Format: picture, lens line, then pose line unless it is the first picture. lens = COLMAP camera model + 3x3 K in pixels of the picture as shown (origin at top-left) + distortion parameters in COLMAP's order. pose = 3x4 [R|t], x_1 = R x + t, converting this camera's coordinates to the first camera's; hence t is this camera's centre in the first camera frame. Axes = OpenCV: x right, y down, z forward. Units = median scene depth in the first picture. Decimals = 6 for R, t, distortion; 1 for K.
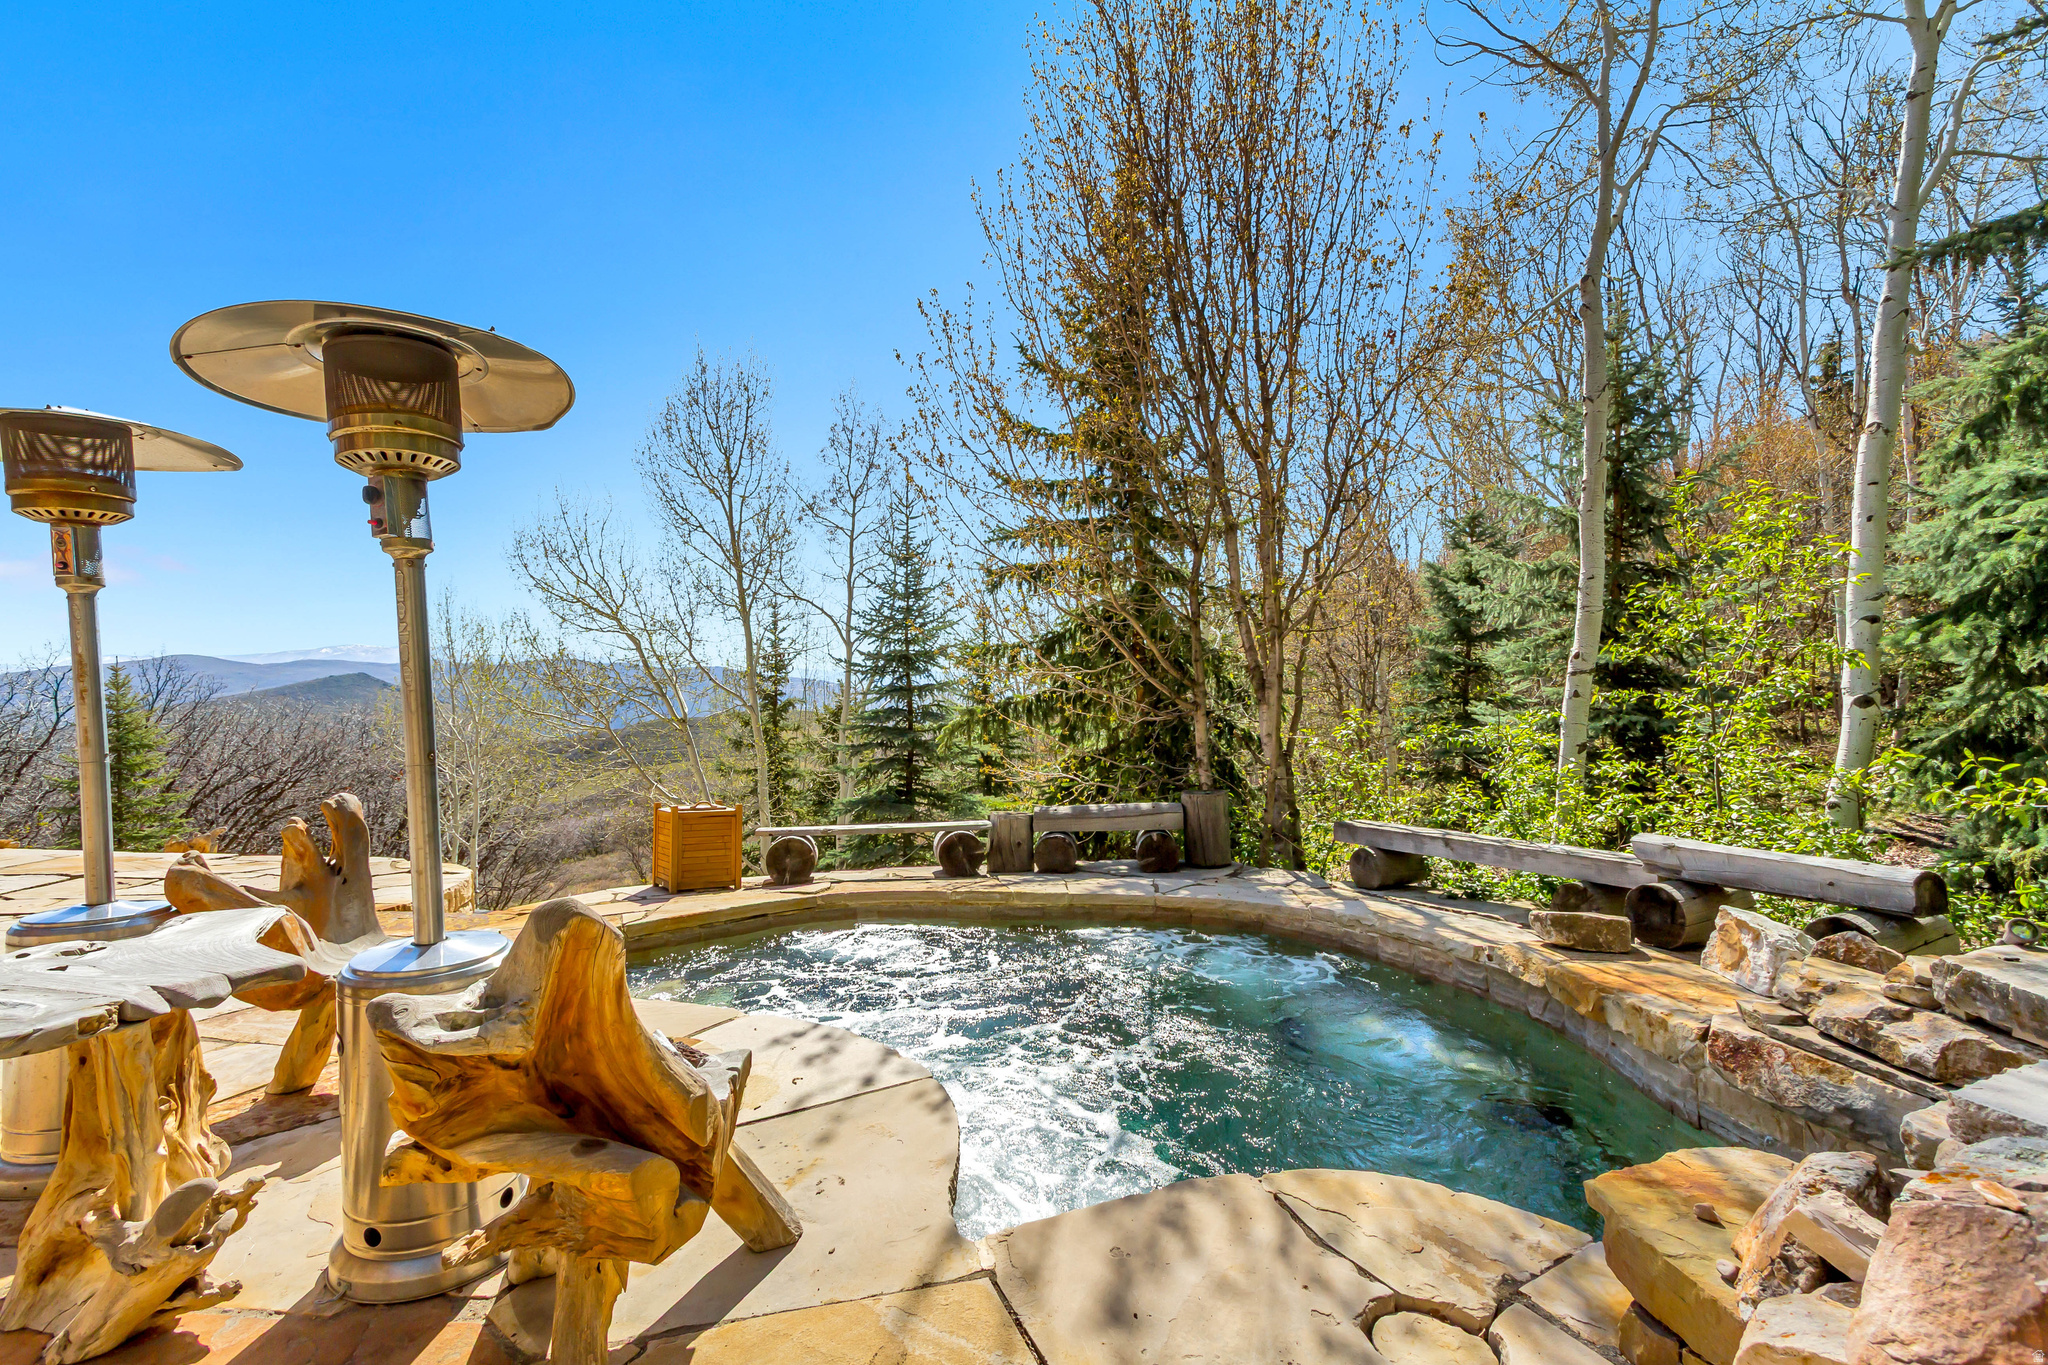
lens RADIAL K [[941.6, 0, 1018.1], [0, 941.6, 685.4], [0, 0, 1]] dist [0.003552, -0.000076]
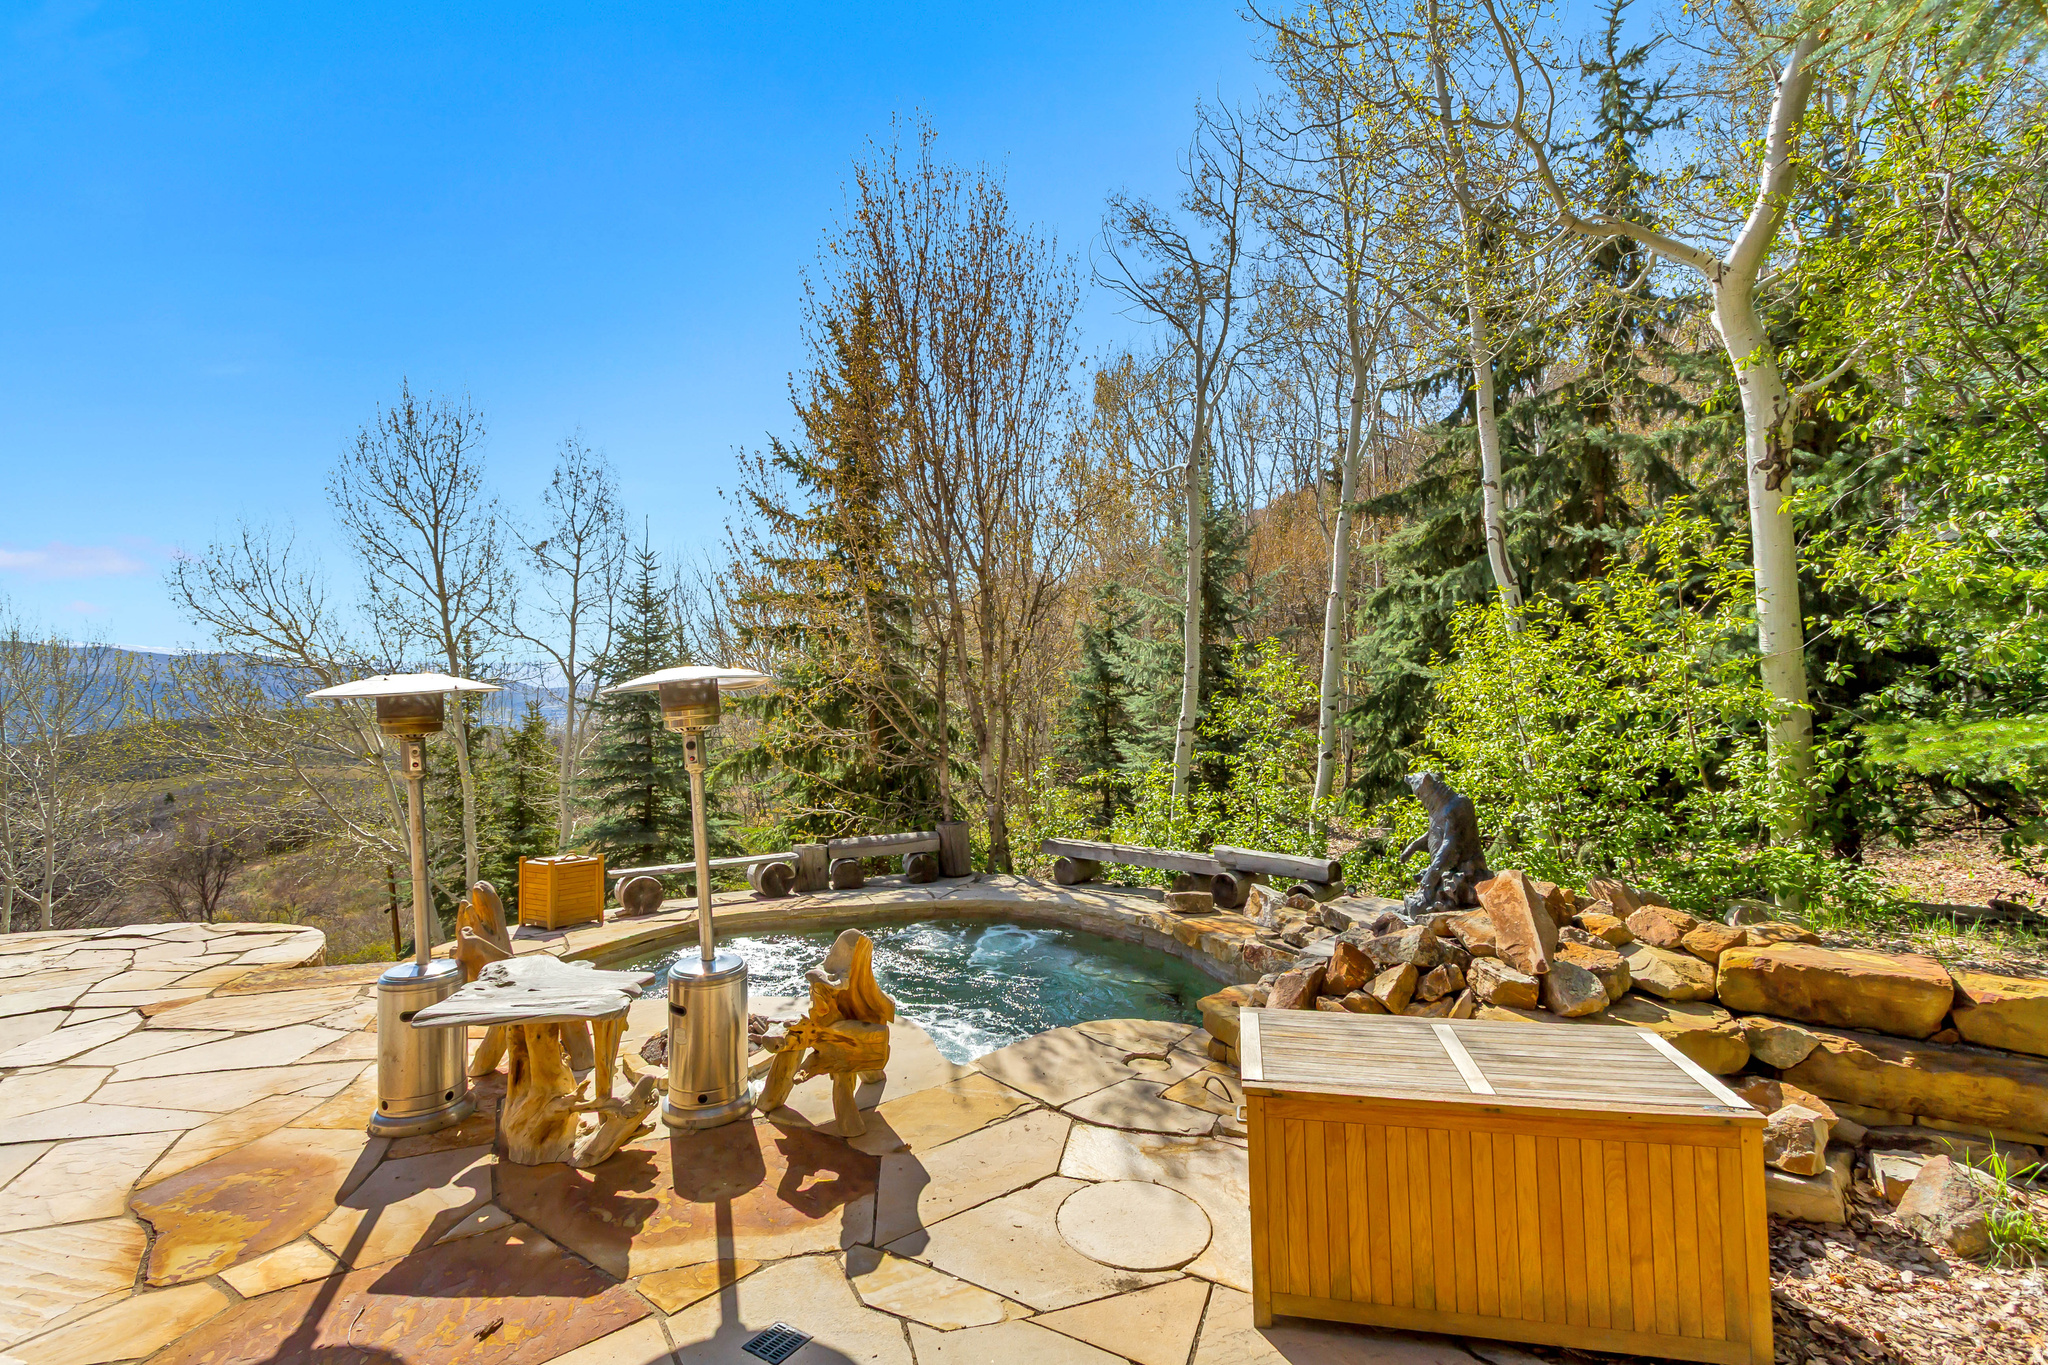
lens RADIAL K [[941.6, 0, 1018.1], [0, 941.6, 685.4], [0, 0, 1]] dist [0.003552, -0.000076]
pose [[0.931990, 0.000591, 0.362484, -0.232654], [-0.002883, 0.999979, 0.005784, -0.105226], [-0.362473, -0.006435, 0.931972, -0.359215]]
